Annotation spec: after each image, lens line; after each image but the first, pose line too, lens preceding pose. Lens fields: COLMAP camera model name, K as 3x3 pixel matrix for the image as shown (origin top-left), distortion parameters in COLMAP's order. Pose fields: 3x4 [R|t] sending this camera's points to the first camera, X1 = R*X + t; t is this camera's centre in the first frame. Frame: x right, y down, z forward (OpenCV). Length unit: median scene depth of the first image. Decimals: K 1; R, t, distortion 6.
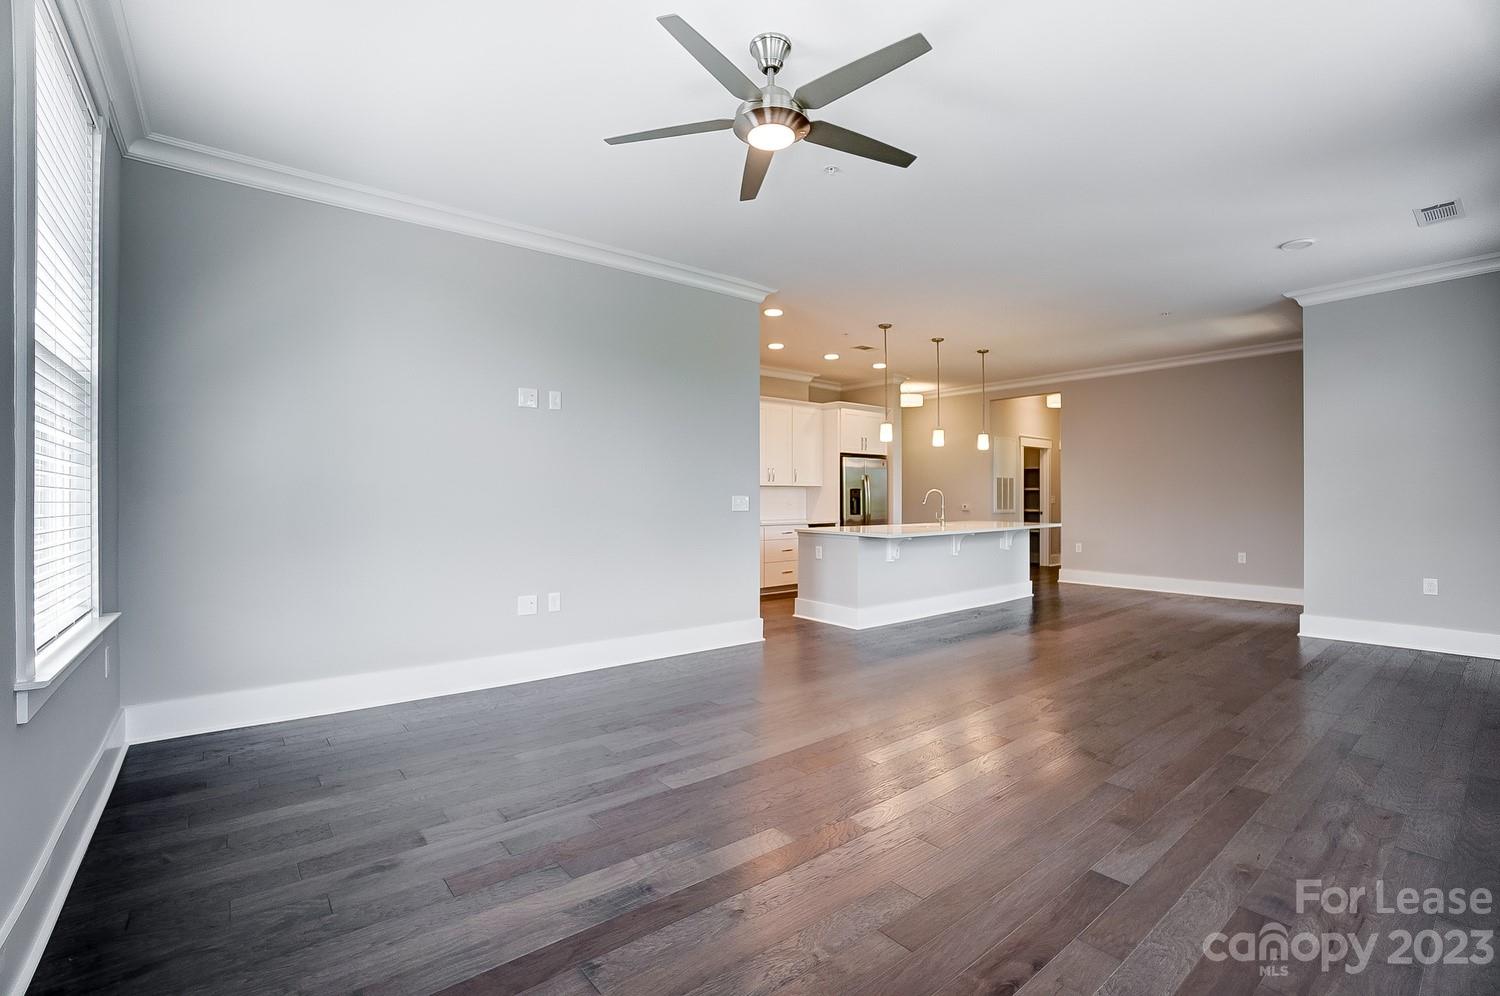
lens RADIAL K [[671.1, 0, 734.1], [0, 671.1, 503.6], [0, 0, 1]] dist [-0.026712, 0.000505]
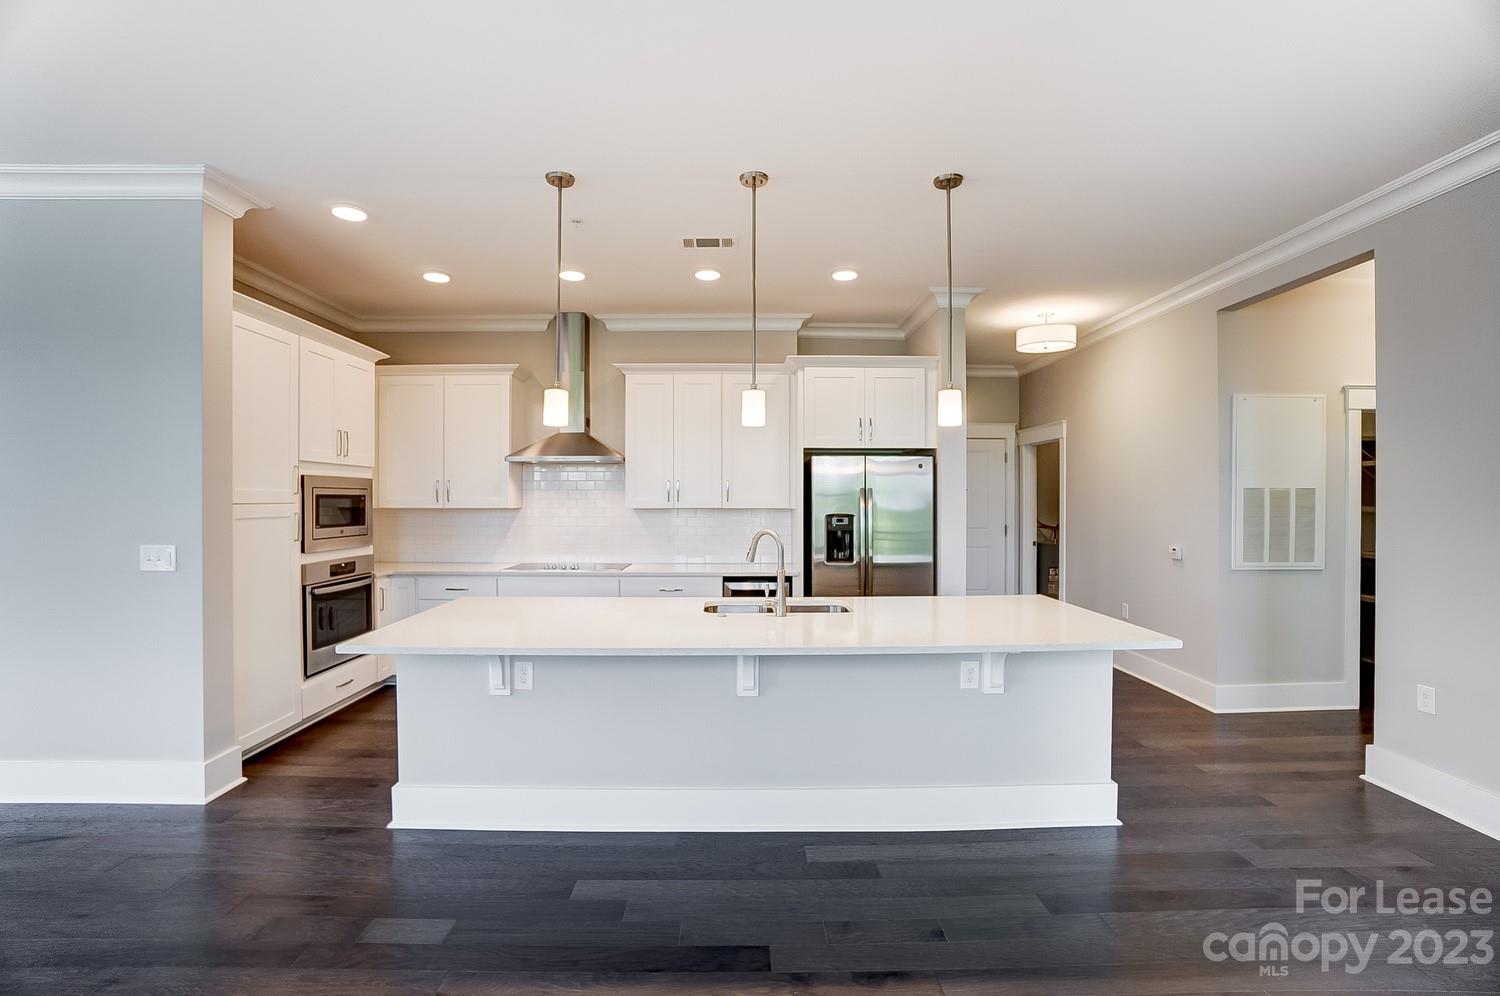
lens RADIAL K [[671.1, 0, 734.1], [0, 671.1, 503.6], [0, 0, 1]] dist [-0.026712, 0.000505]
pose [[0.803265, -0.000028, -0.595622, 0.414009], [-0.002780, 0.999989, -0.003796, -0.027873], [0.595616, 0.004705, 0.803256, 0.499799]]
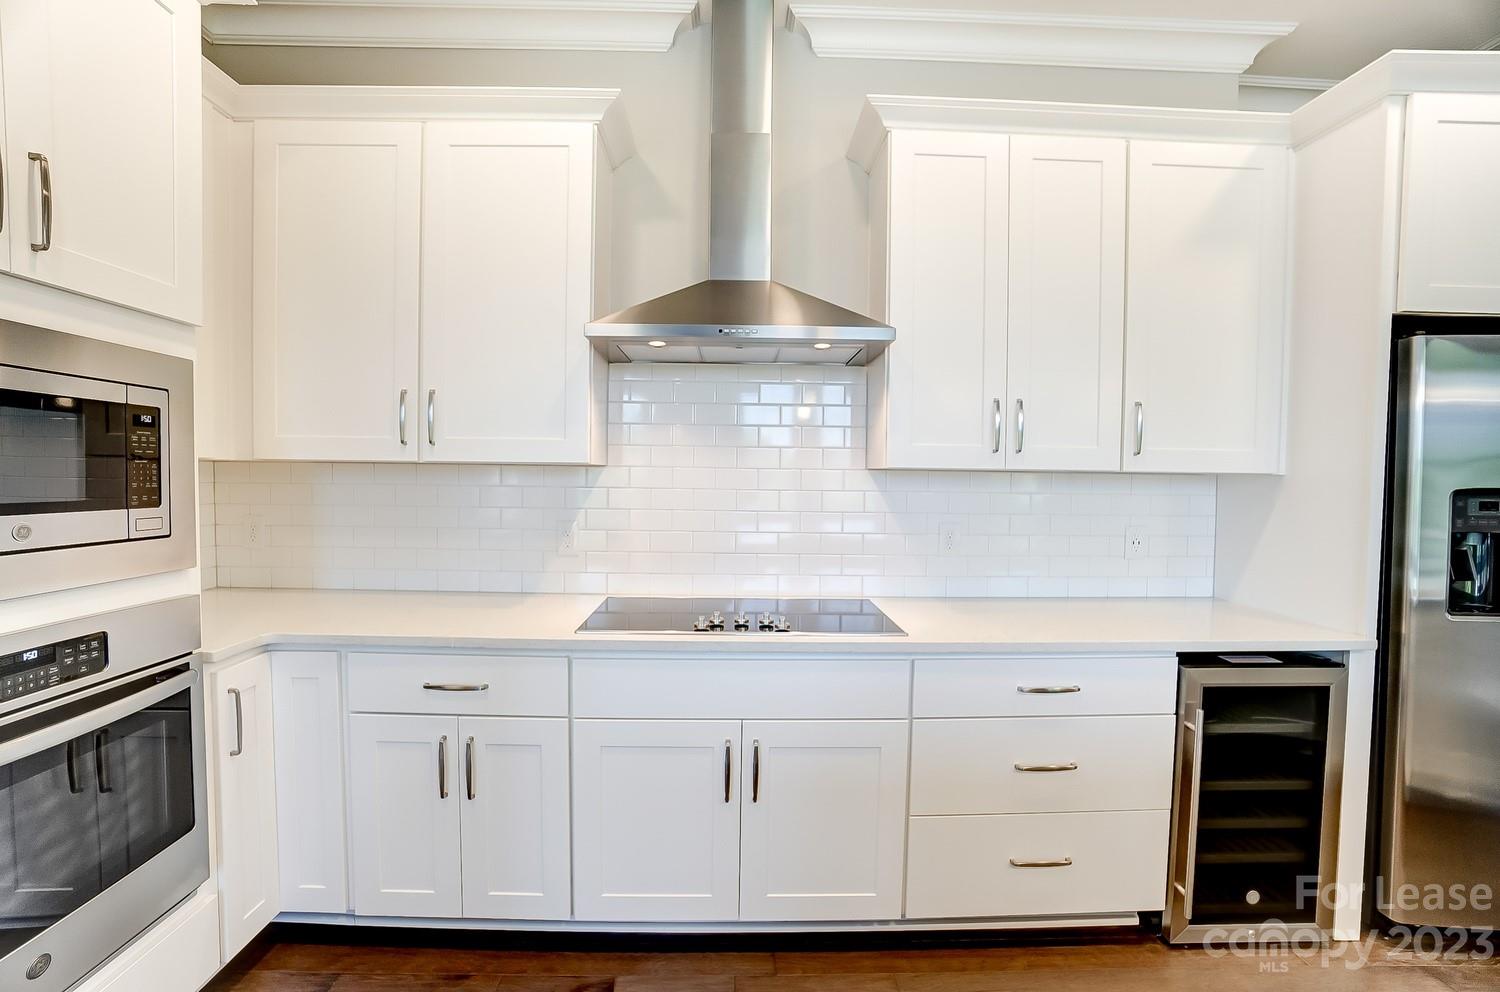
lens RADIAL K [[704.5, 0, 750.0], [0, 704.5, 496.0], [0, 0, 1]] dist [-0.002813, -0.000010]
pose [[0.824030, 0.026127, -0.565943, 0.112400], [-0.016227, 0.999615, 0.022521, -0.021384], [0.566313, -0.009375, 0.824137, 0.671318]]
